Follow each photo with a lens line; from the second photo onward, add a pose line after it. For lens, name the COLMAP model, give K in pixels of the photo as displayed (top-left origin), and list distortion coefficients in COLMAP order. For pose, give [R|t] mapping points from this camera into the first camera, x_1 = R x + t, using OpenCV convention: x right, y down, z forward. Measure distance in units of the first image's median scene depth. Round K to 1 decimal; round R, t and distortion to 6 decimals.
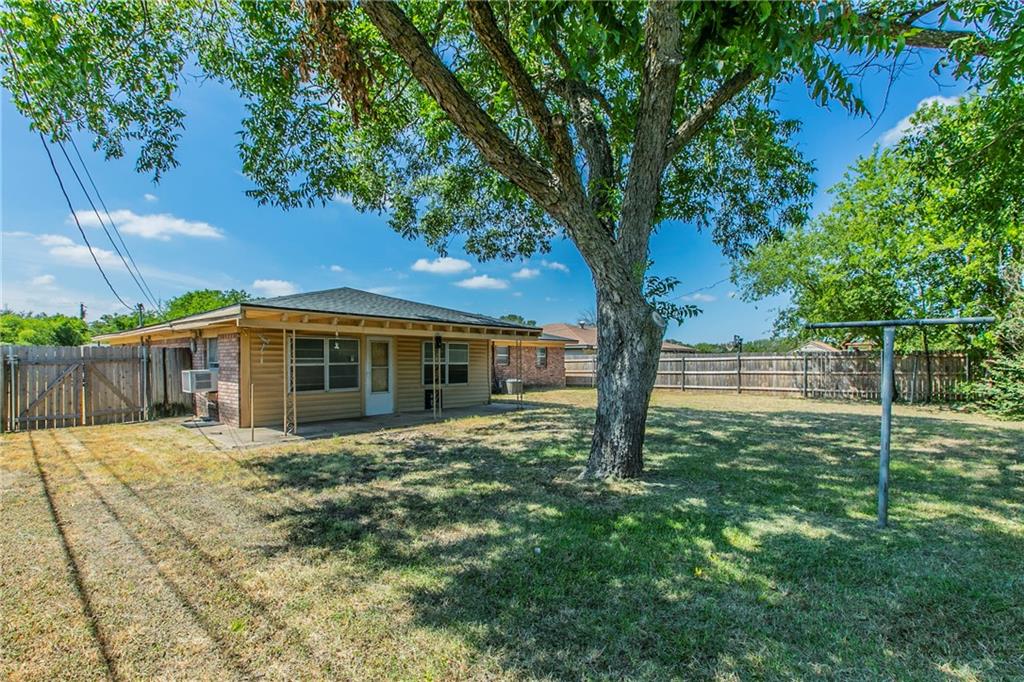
lens RADIAL K [[462.3, 0, 512.2], [0, 462.3, 352.2], [0, 0, 1]] dist [0.000685, 0.000025]
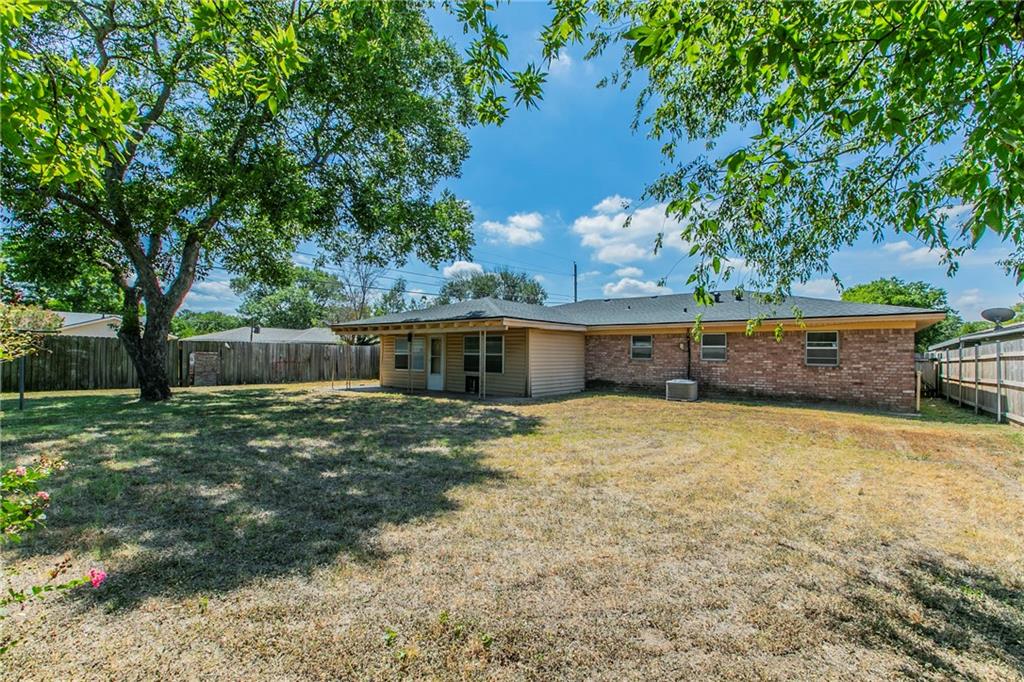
lens RADIAL K [[462.3, 0, 512.2], [0, 462.3, 352.2], [0, 0, 1]] dist [0.000685, 0.000025]
pose [[0.076419, 0.002857, -0.997072, 1.049302], [0.009914, 0.999944, 0.003625, 0.016124], [0.997026, -0.010162, 0.076386, 1.034185]]
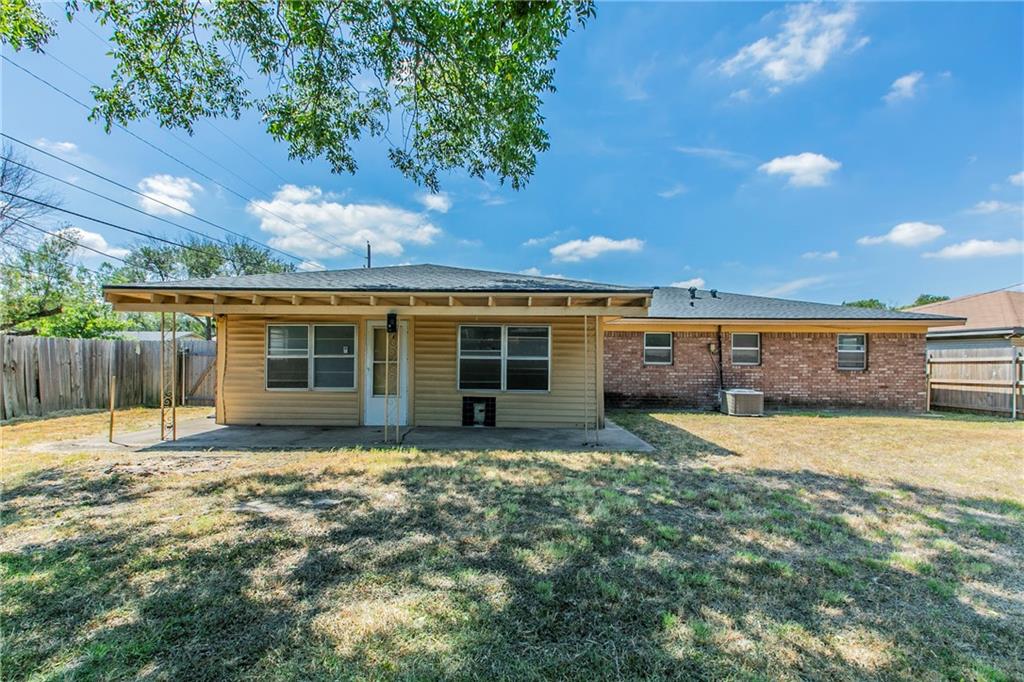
lens RADIAL K [[462.3, 0, 512.2], [0, 462.3, 352.2], [0, 0, 1]] dist [0.000685, 0.000025]
pose [[0.661803, 0.007294, -0.749642, 0.364096], [0.000300, 0.999950, 0.009995, 0.009535], [0.749678, -0.006840, 0.661768, 0.610220]]
